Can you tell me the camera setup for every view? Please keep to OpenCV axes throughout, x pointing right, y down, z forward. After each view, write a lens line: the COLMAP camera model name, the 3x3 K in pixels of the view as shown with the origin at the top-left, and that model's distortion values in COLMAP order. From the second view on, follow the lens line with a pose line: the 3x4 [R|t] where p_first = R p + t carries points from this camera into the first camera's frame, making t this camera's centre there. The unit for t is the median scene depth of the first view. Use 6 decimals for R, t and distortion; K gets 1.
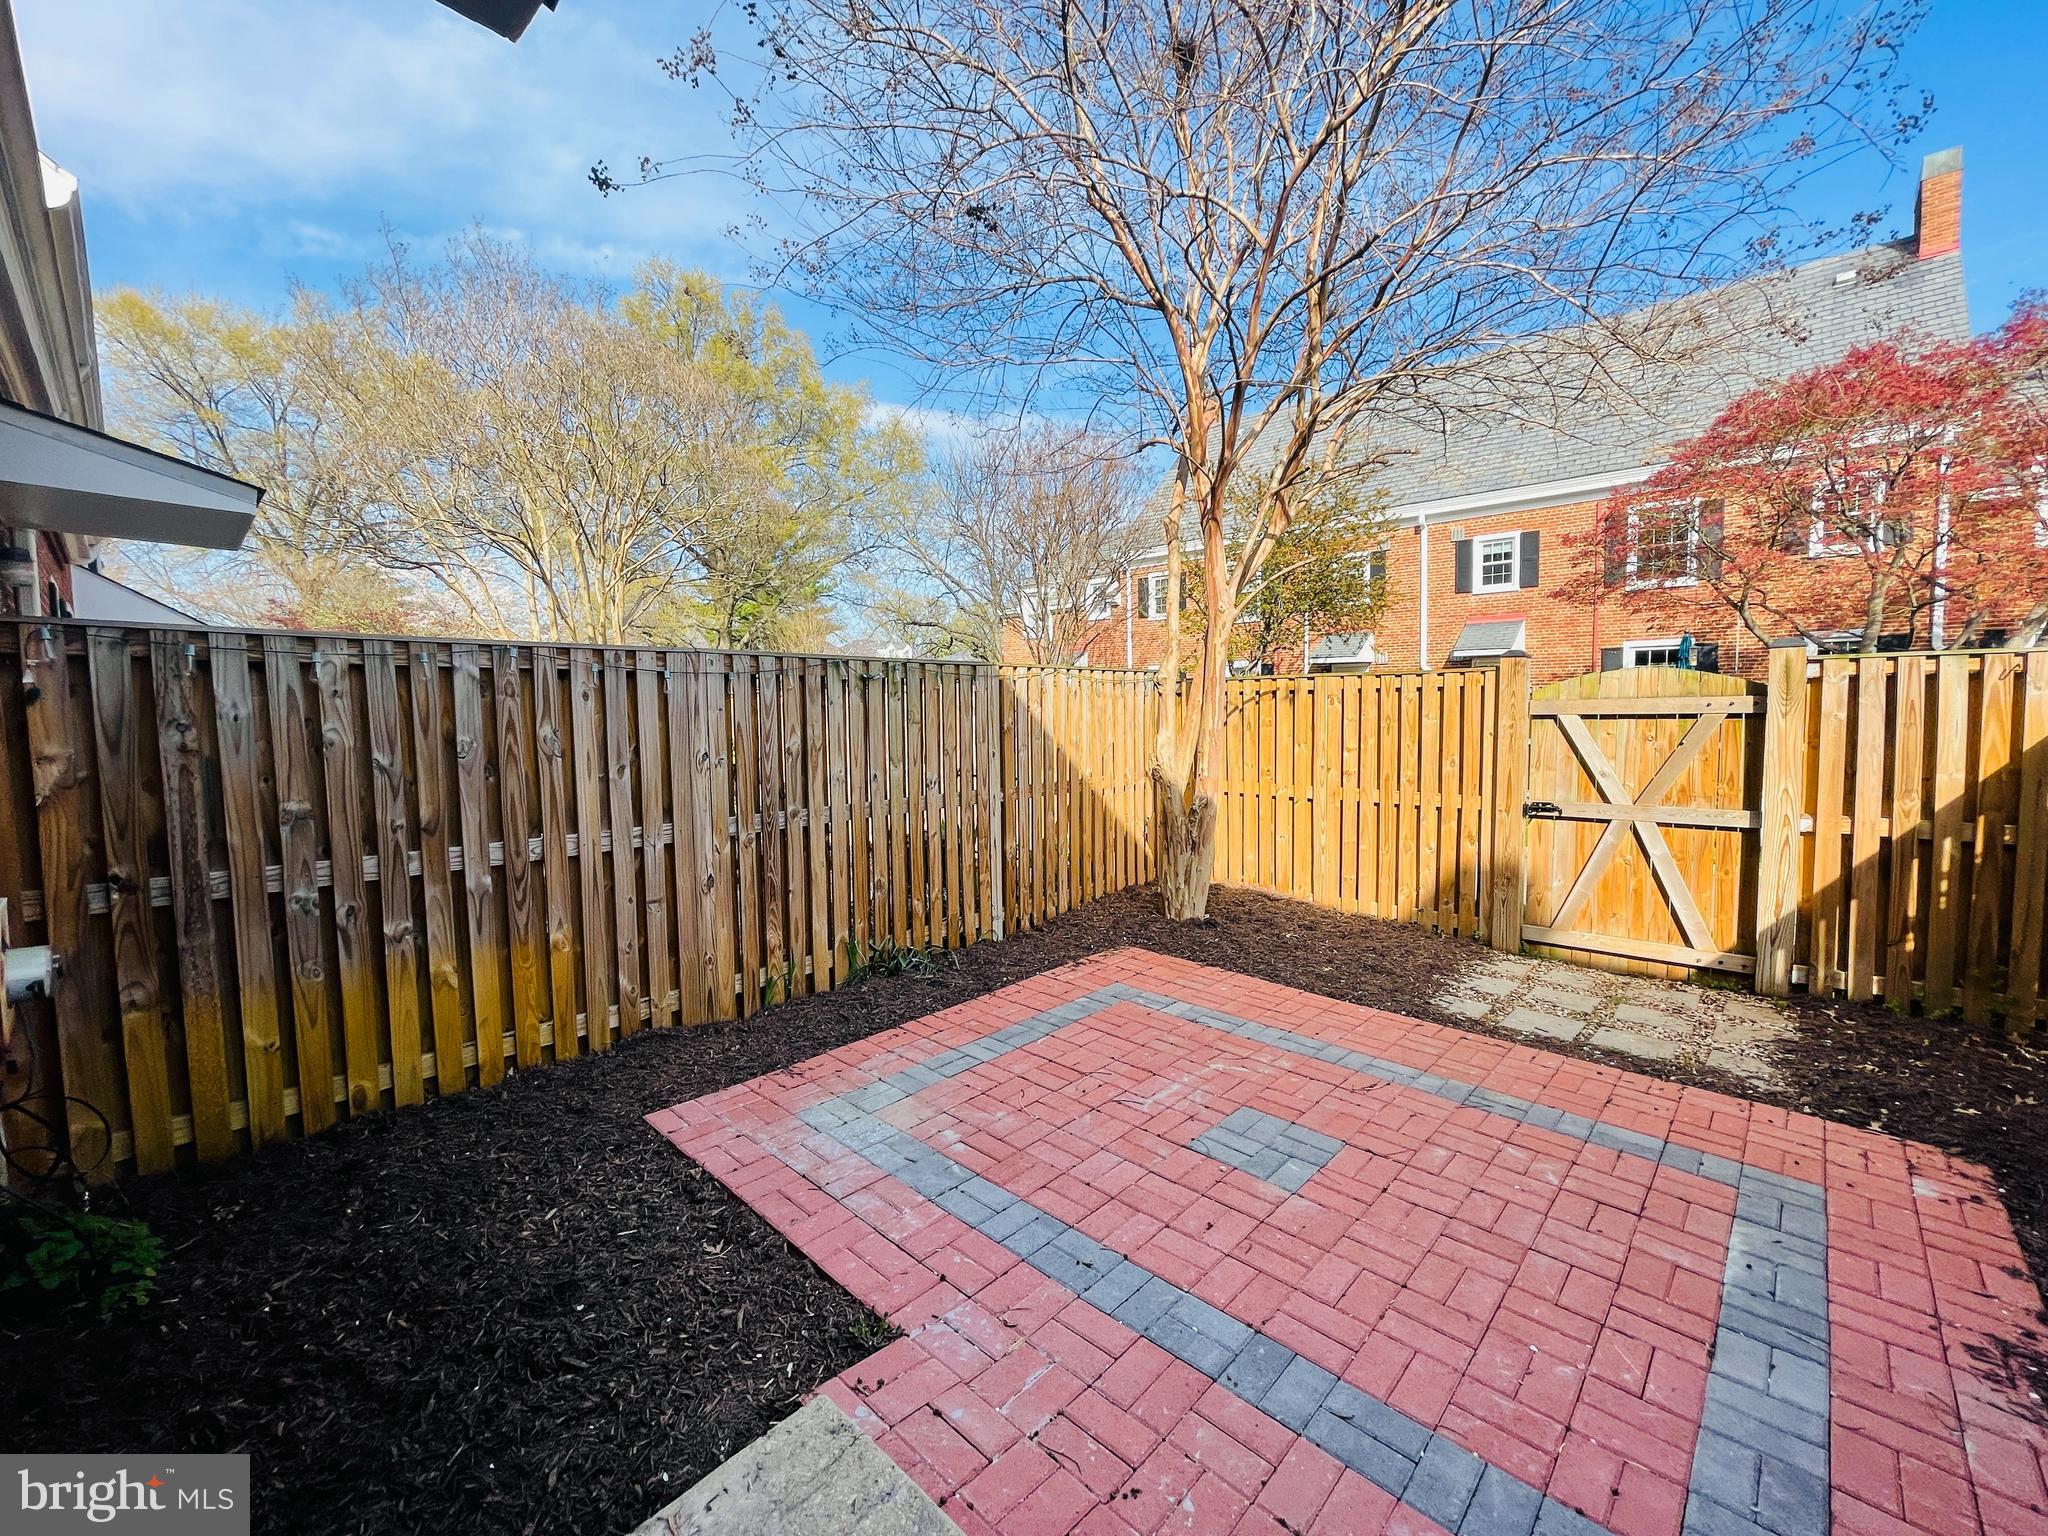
lens RADIAL K [[821.4, 0, 1024.9], [0, 821.4, 757.9], [0, 0, 1]] dist [-0.022646, 0.008546]
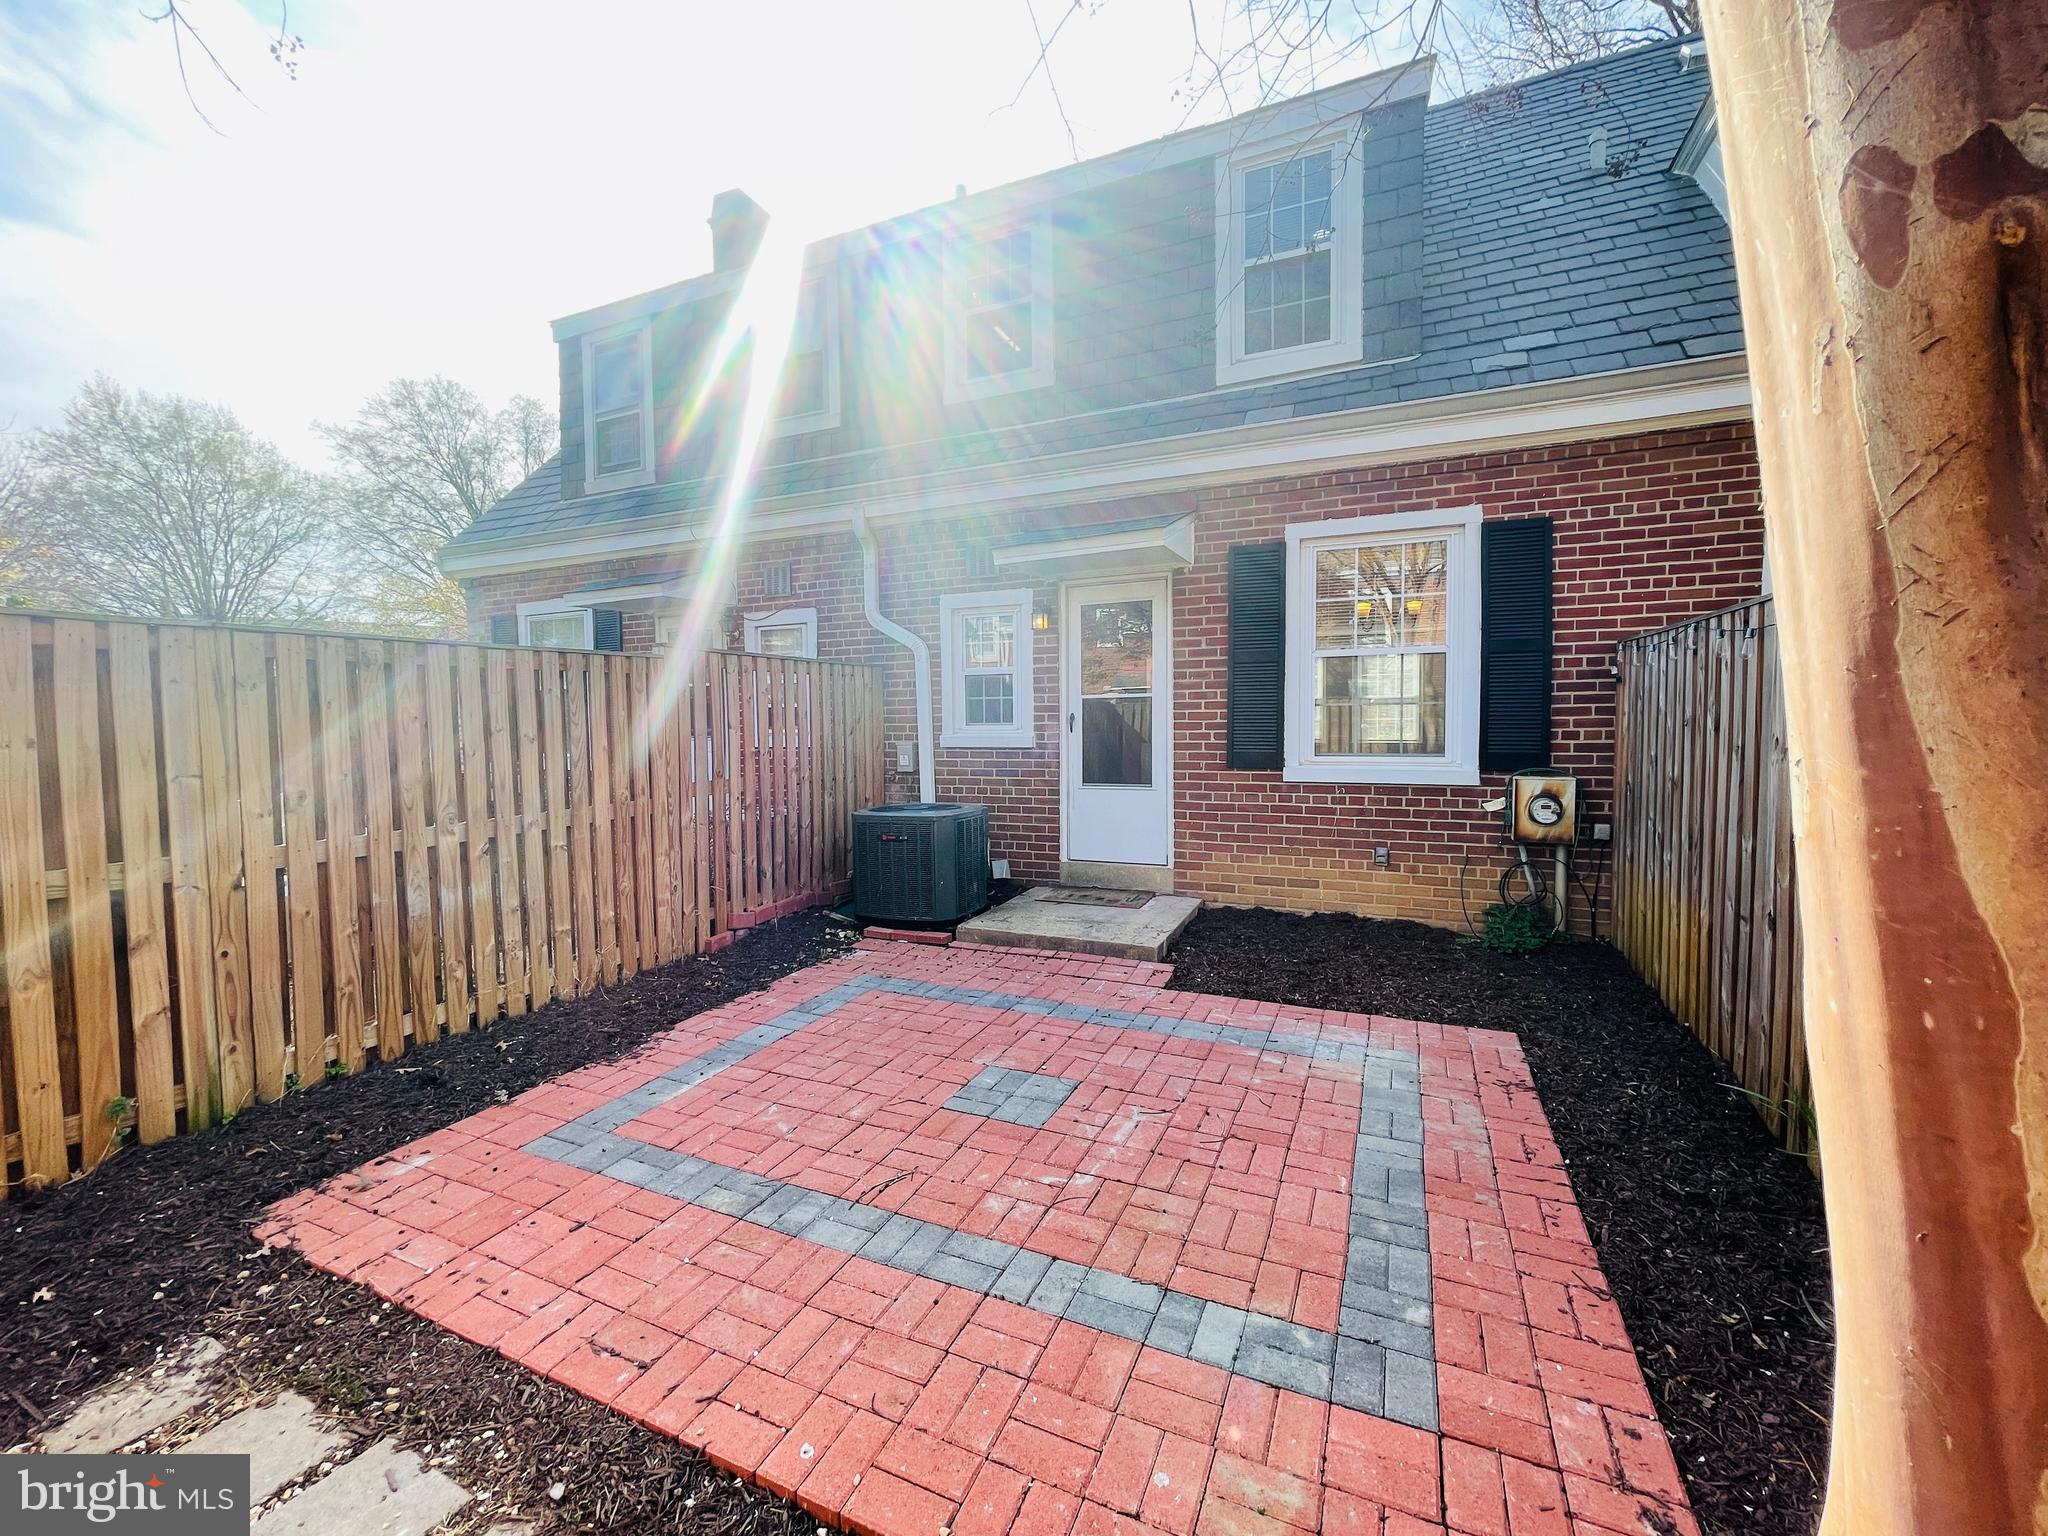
lens RADIAL K [[821.4, 0, 1024.9], [0, 821.4, 757.9], [0, 0, 1]] dist [-0.022646, 0.008546]
pose [[-0.942826, 0.041496, -0.330692, 0.554522], [0.003019, 0.993241, 0.116027, -0.089223], [0.333272, 0.108395, -0.936579, 1.766464]]
